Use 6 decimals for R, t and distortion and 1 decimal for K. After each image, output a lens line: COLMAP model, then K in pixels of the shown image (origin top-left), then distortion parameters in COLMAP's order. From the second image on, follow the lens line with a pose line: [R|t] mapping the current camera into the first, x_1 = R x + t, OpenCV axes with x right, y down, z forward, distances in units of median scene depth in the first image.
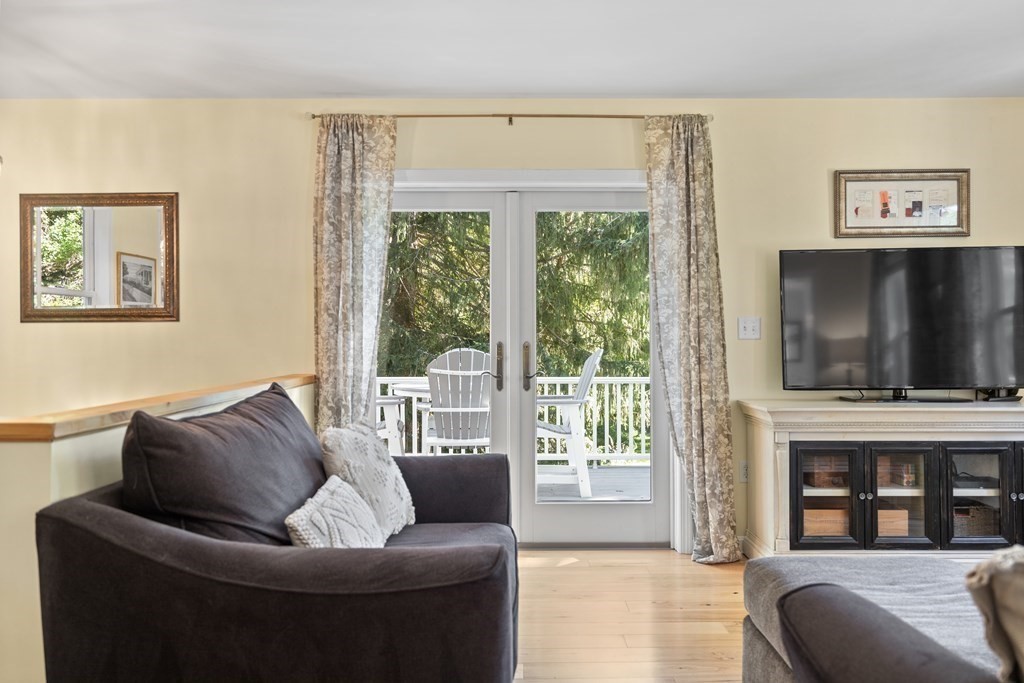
lens RADIAL K [[748.9, 0, 515.7], [0, 748.9, 334.6], [0, 0, 1]] dist [0.000565, 0.002481]
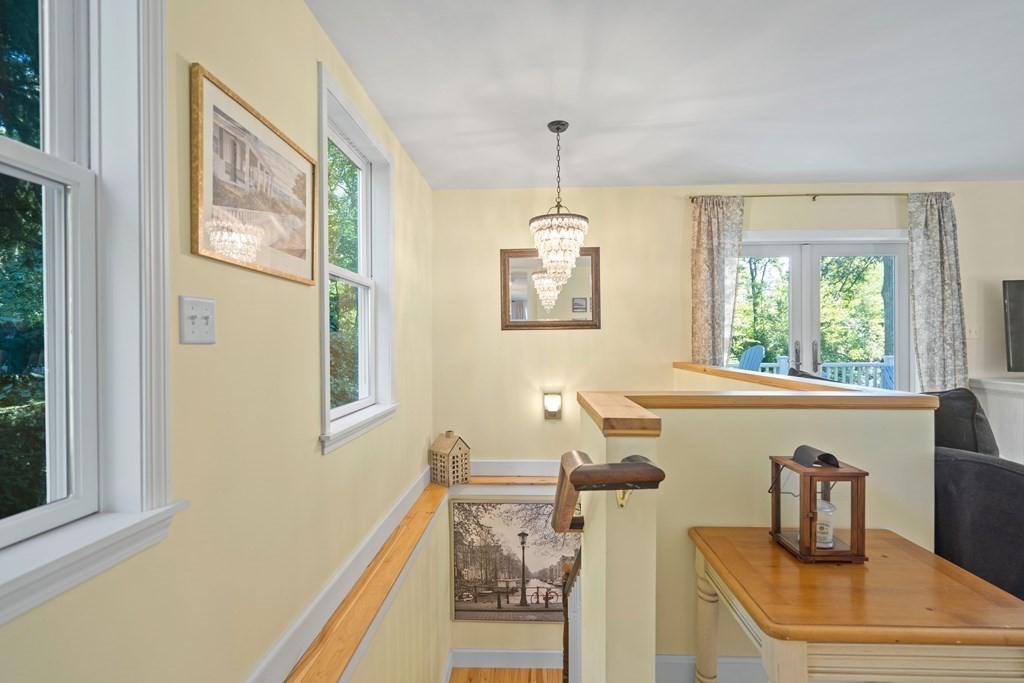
lens RADIAL K [[467.5, 0, 513.5], [0, 467.5, 338.4], [0, 0, 1]] dist [-0.002976, 0.001117]
pose [[0.999207, -0.004454, -0.039575, -0.601961], [0.004746, 0.999962, 0.007287, -0.005494], [0.039541, -0.007469, 0.999190, 0.007641]]
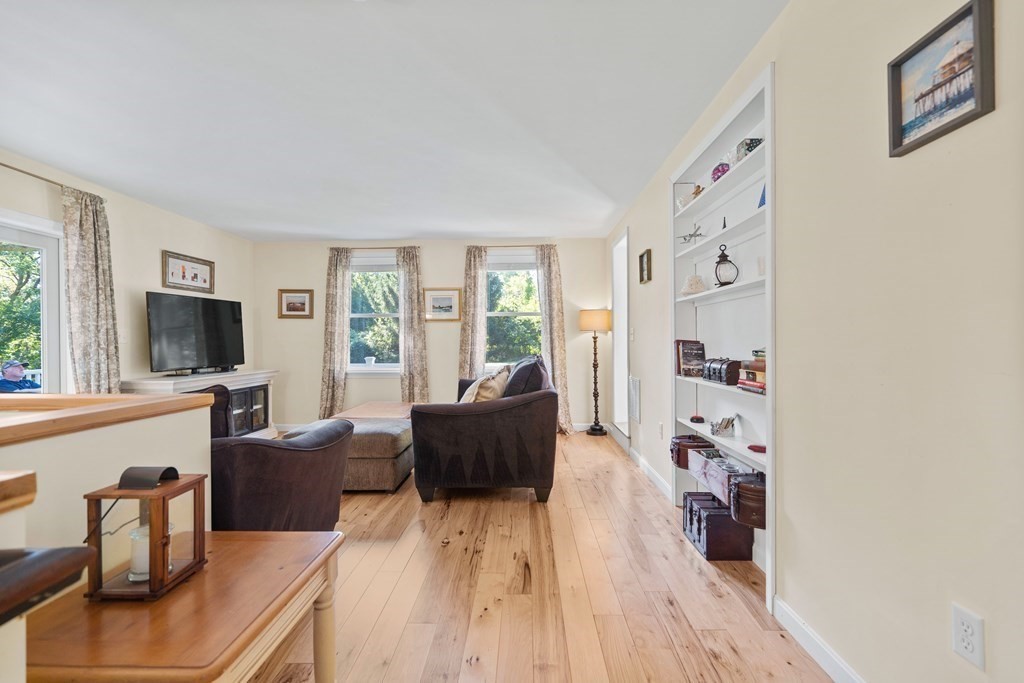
lens RADIAL K [[467.5, 0, 519.2], [0, 467.5, 341.3], [0, 0, 1]] dist [-0.002976, 0.001117]
pose [[0.011684, 0.002815, 0.999928, -0.697834], [-0.008970, 0.999956, -0.002710, -0.002580], [-0.999891, -0.008938, 0.011709, 0.126680]]
